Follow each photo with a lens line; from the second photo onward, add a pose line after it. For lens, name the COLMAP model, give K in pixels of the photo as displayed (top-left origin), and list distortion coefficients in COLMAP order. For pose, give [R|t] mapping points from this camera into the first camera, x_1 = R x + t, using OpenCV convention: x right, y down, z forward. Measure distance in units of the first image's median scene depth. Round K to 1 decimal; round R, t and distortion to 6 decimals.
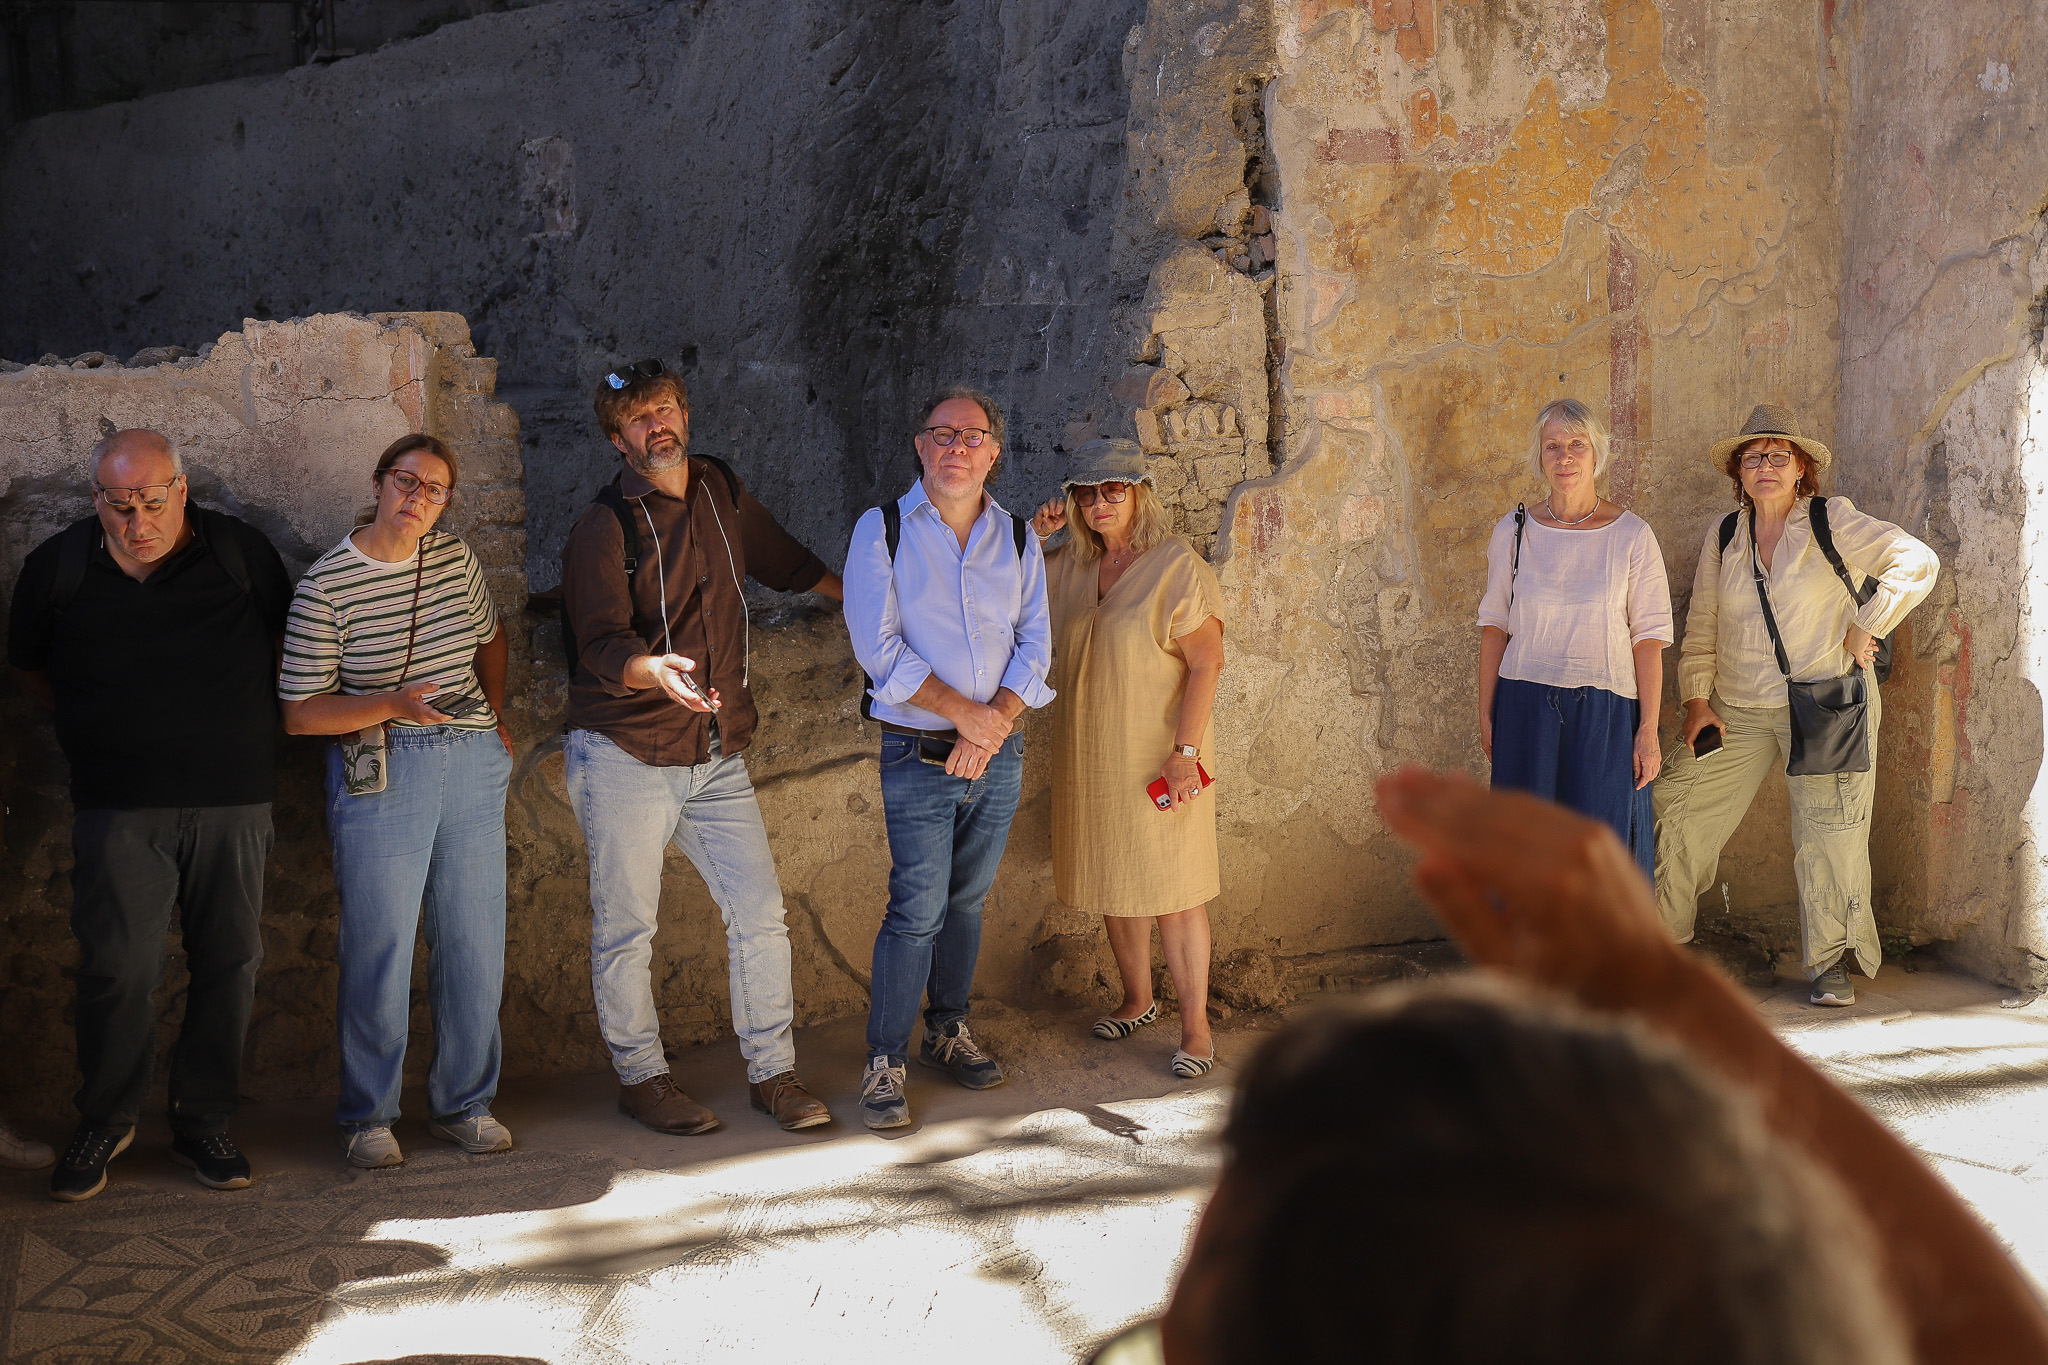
lens RADIAL K [[2328.3, 0, 1024.0], [0, 2328.3, 682.5], [0, 0, 1]] dist [-0.017935, 0.093526]
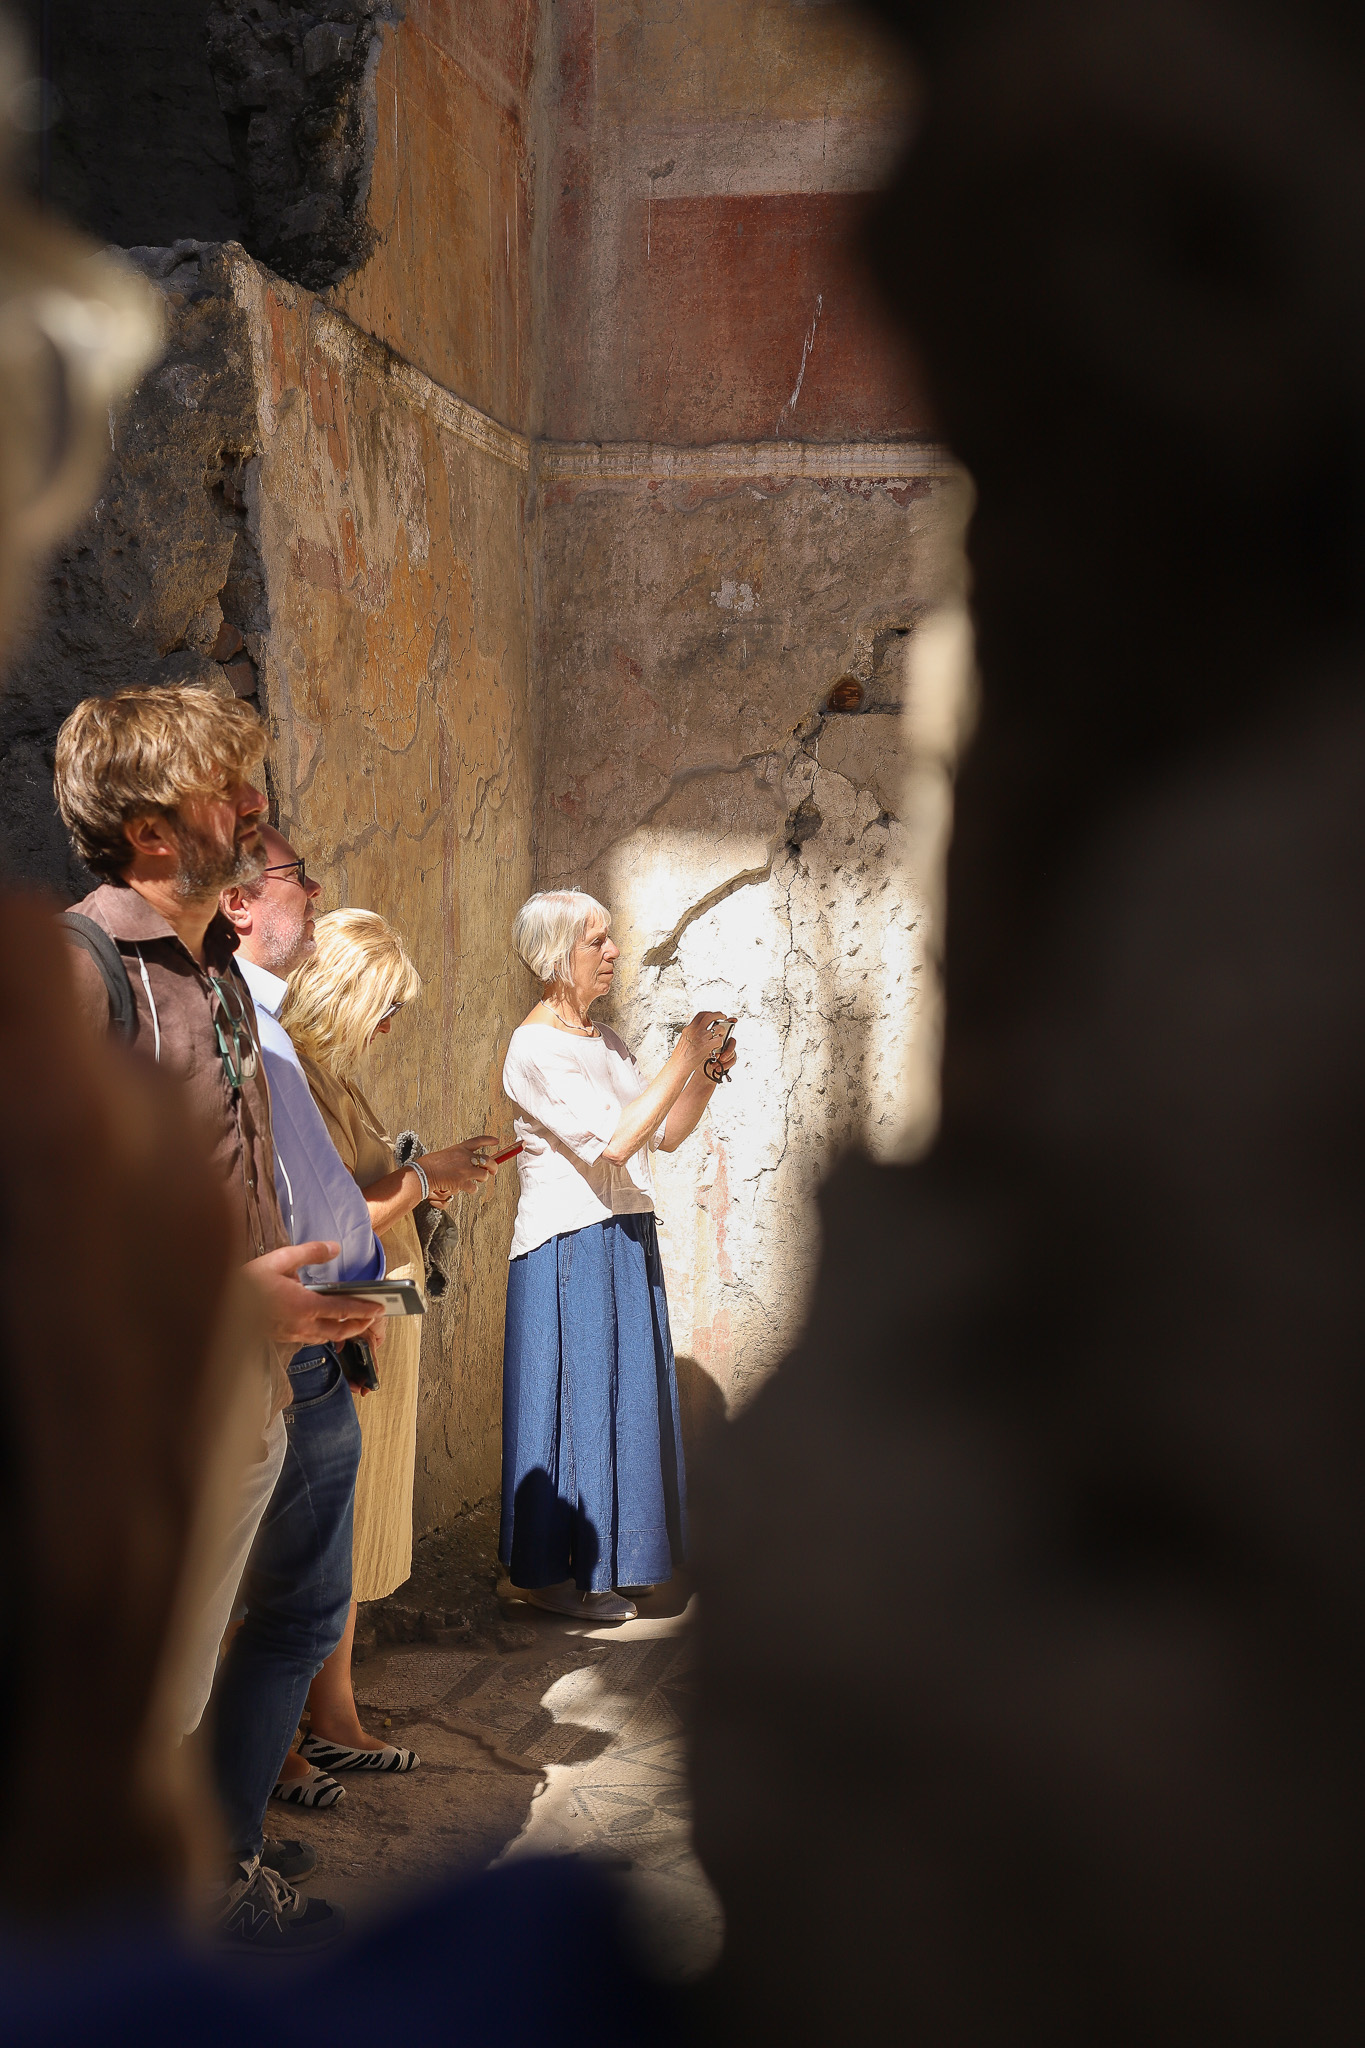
lens RADIAL K [[2328.3, 0, 682.5], [0, 2328.3, 1024.0], [0, 0, 1]] dist [-0.017935, 0.093526]
pose [[0.533742, -0.010985, 0.845576, -0.441550], [0.123364, 0.990230, -0.065005, -0.013387], [-0.836601, 0.139010, 0.529883, 0.502252]]
